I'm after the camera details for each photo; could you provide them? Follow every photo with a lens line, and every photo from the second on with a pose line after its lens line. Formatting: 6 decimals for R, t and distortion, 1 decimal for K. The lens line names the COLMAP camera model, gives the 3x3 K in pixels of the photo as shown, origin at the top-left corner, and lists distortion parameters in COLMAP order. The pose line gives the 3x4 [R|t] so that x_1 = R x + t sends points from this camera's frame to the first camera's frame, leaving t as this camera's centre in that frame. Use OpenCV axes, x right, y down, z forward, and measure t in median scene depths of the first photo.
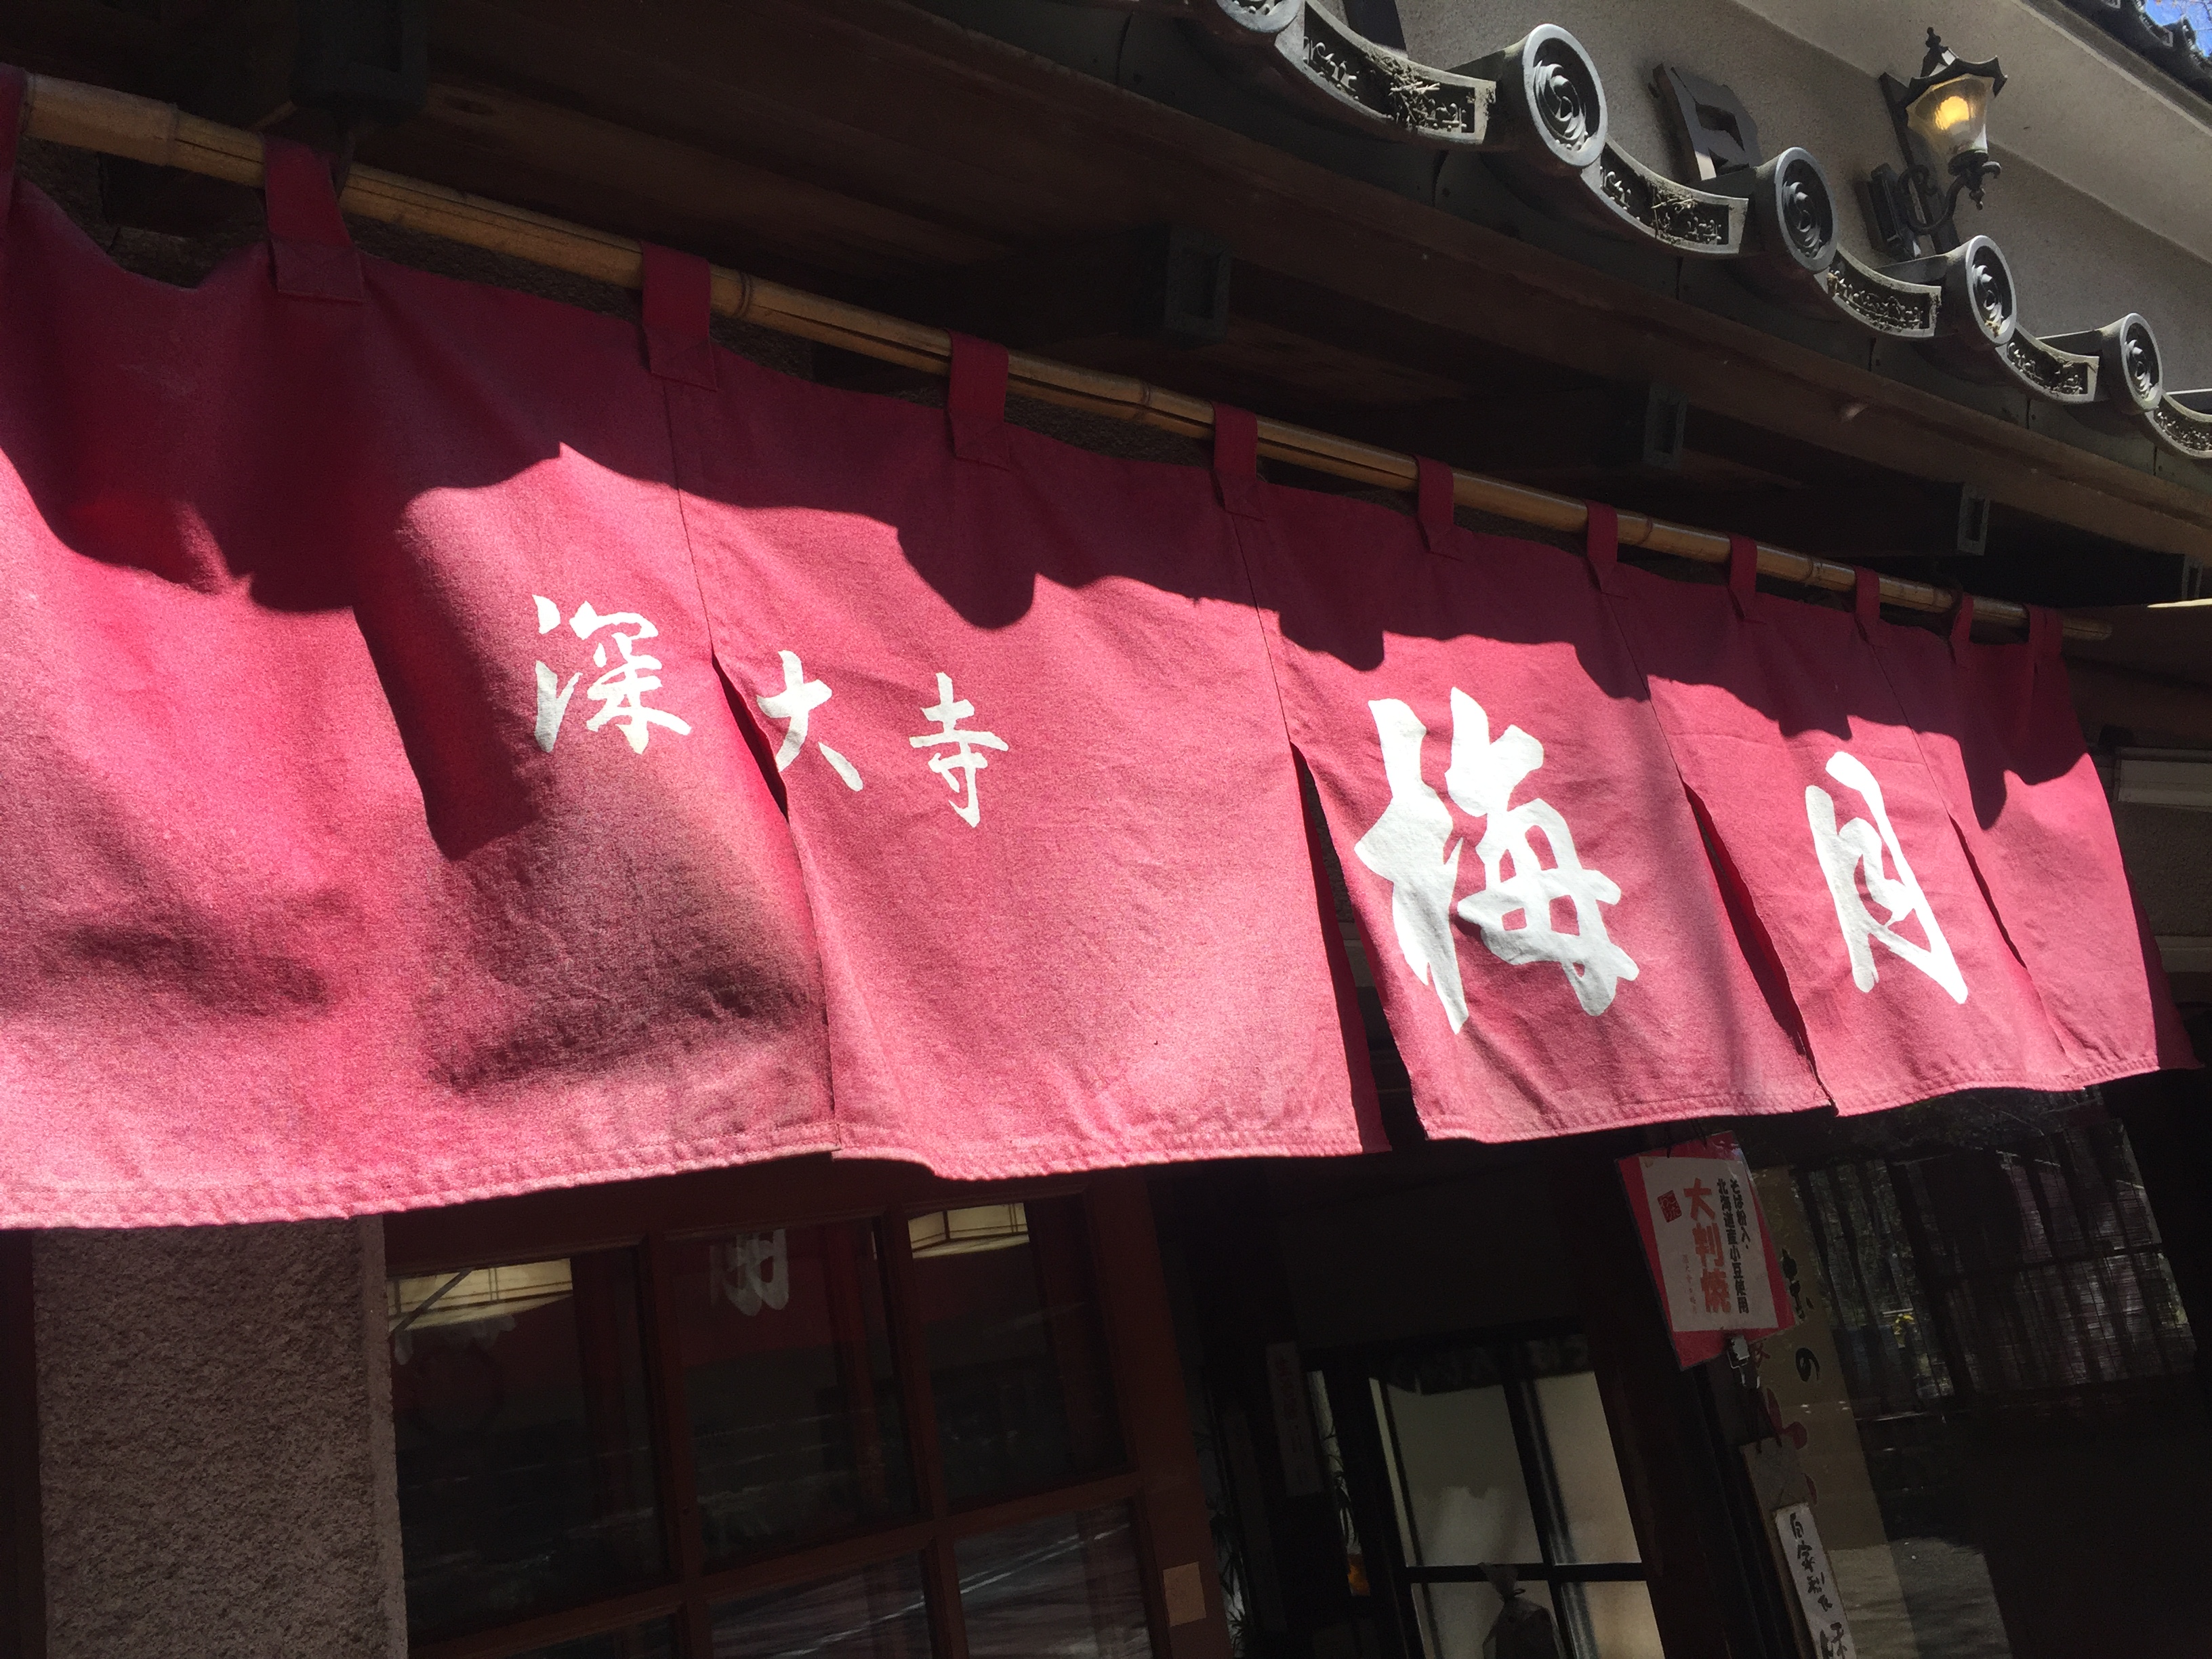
lens RADIAL K [[1853.1, 0, 1072.9], [0, 1853.1, 835.7], [0, 0, 1]] dist [0.092427, -0.190920]
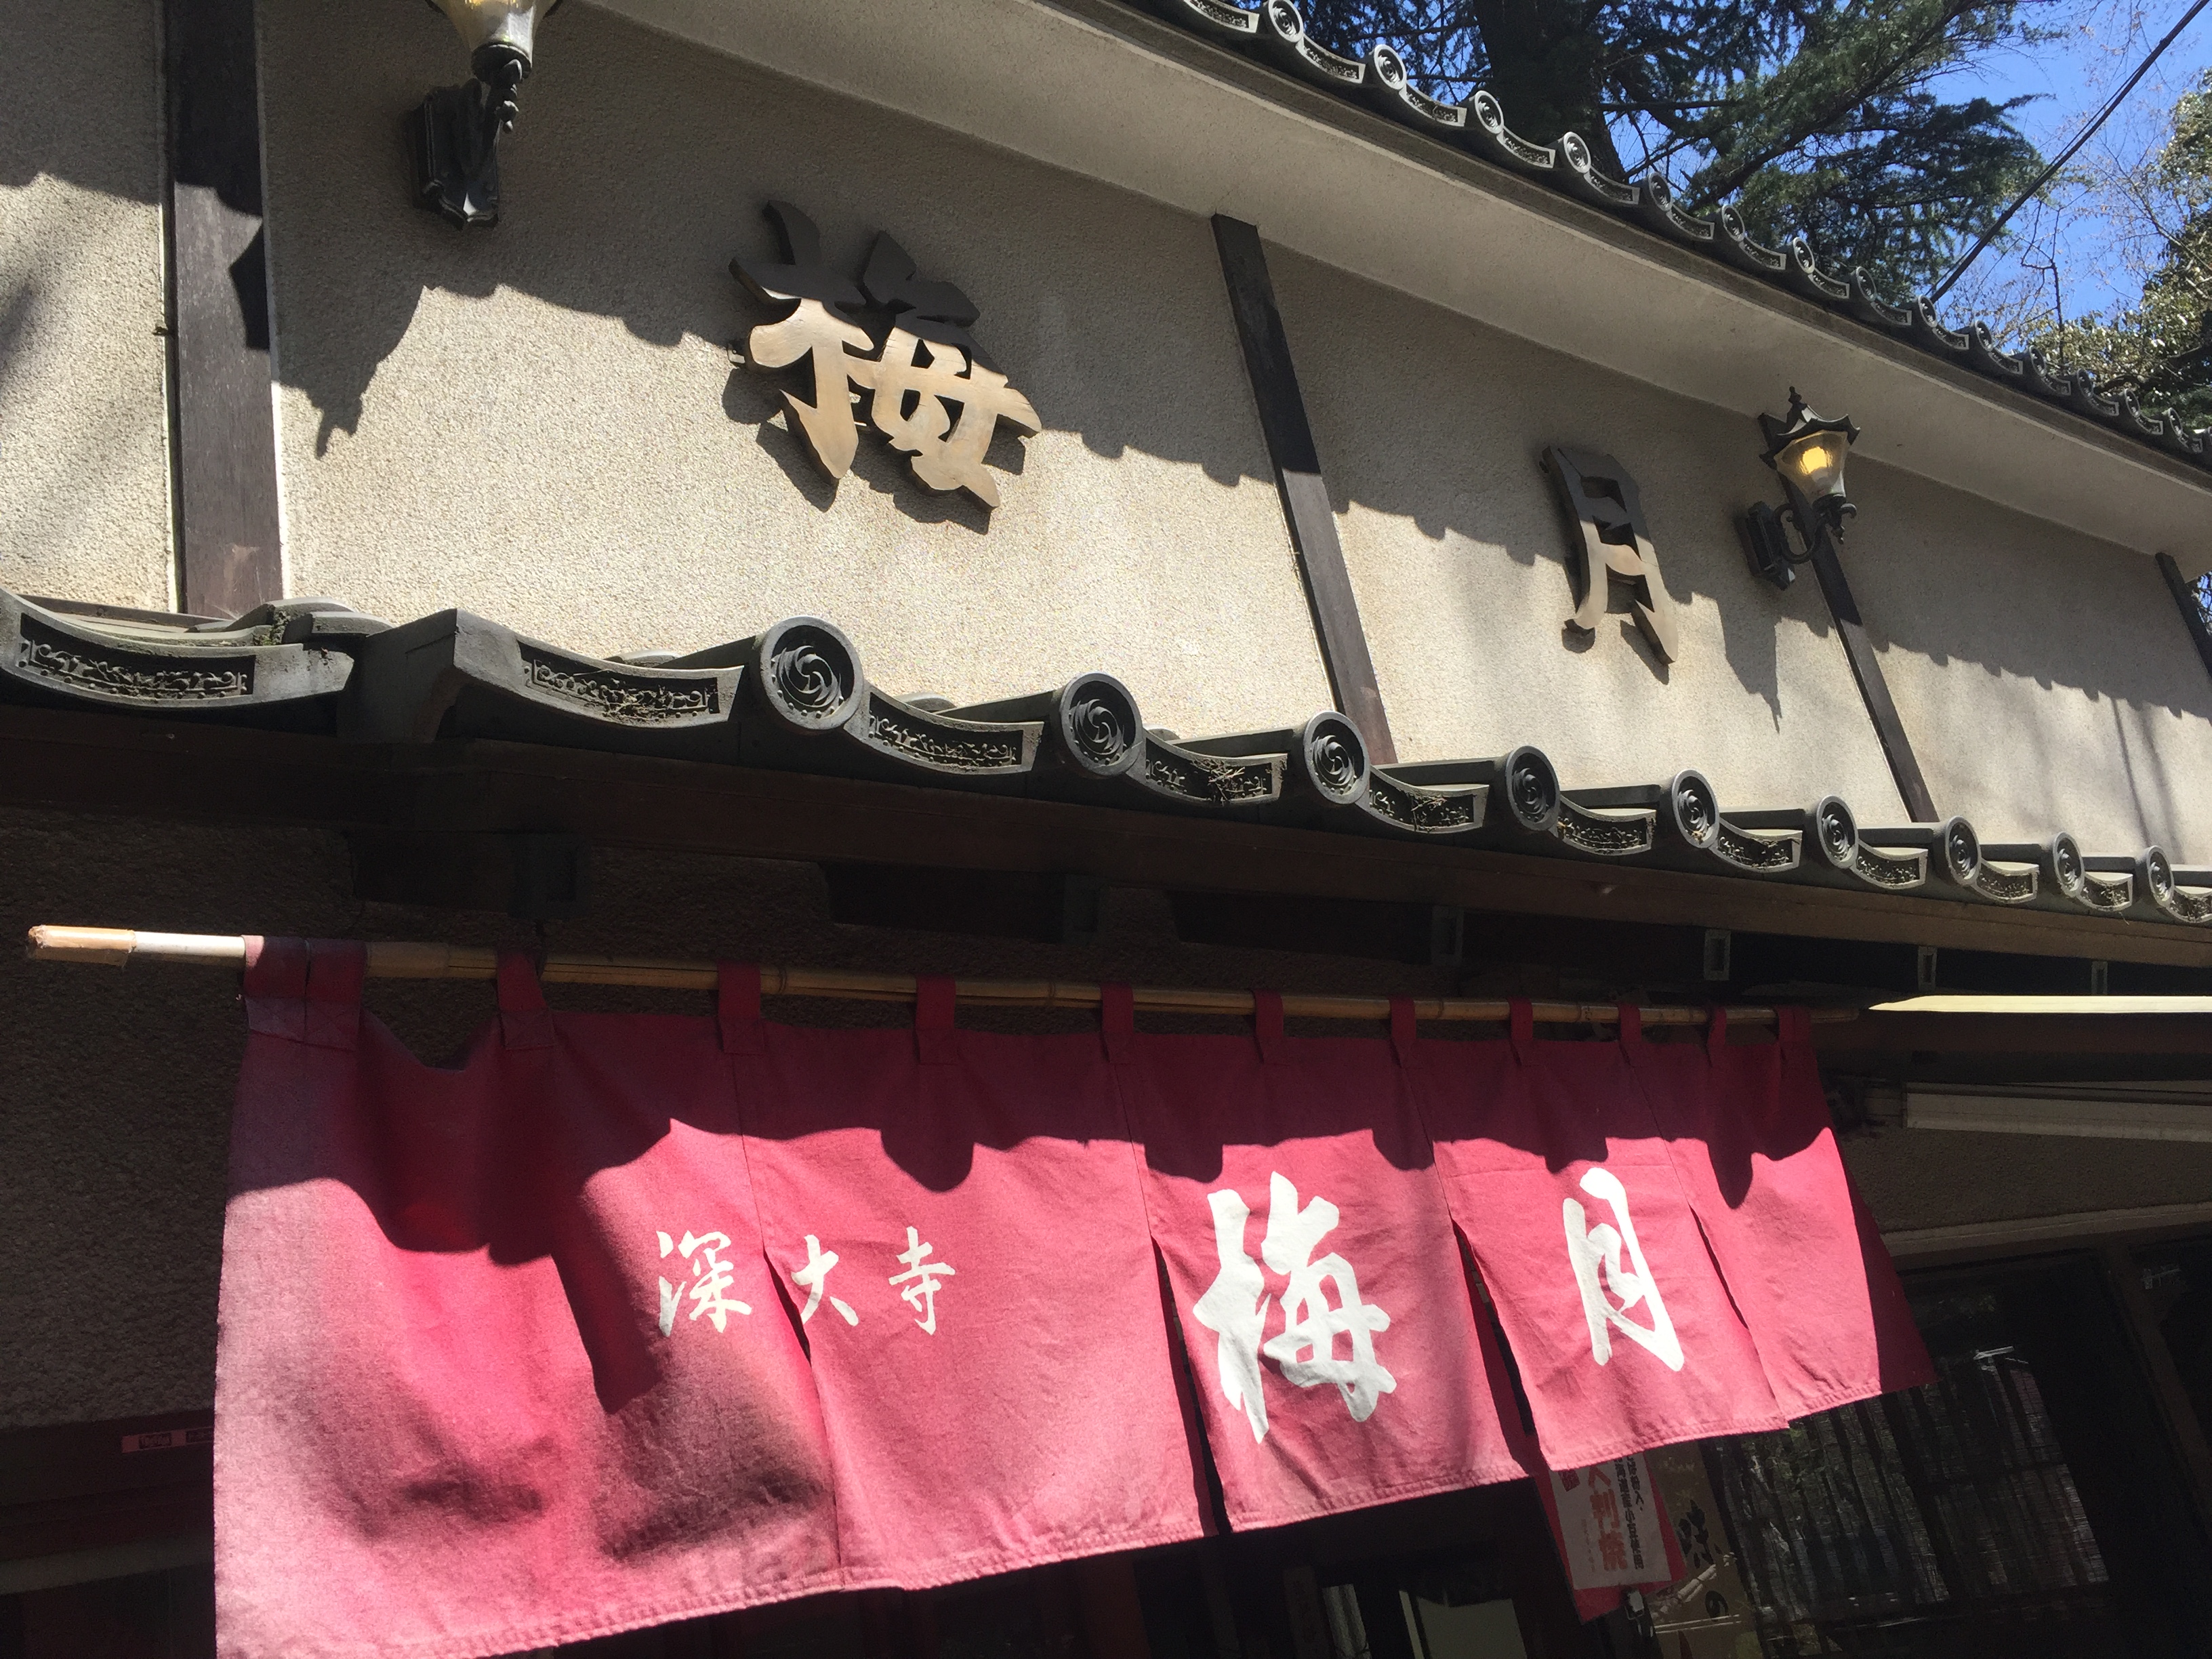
lens RADIAL K [[1869.4, 0, 1097.3], [0, 1869.4, 818.4], [0, 0, 1]] dist [0.103854, -0.155545]
pose [[0.999558, -0.029707, -0.001360, 0.104370], [0.029415, 0.994384, -0.101667, -0.281198], [0.004372, 0.101582, 0.994818, -0.635427]]
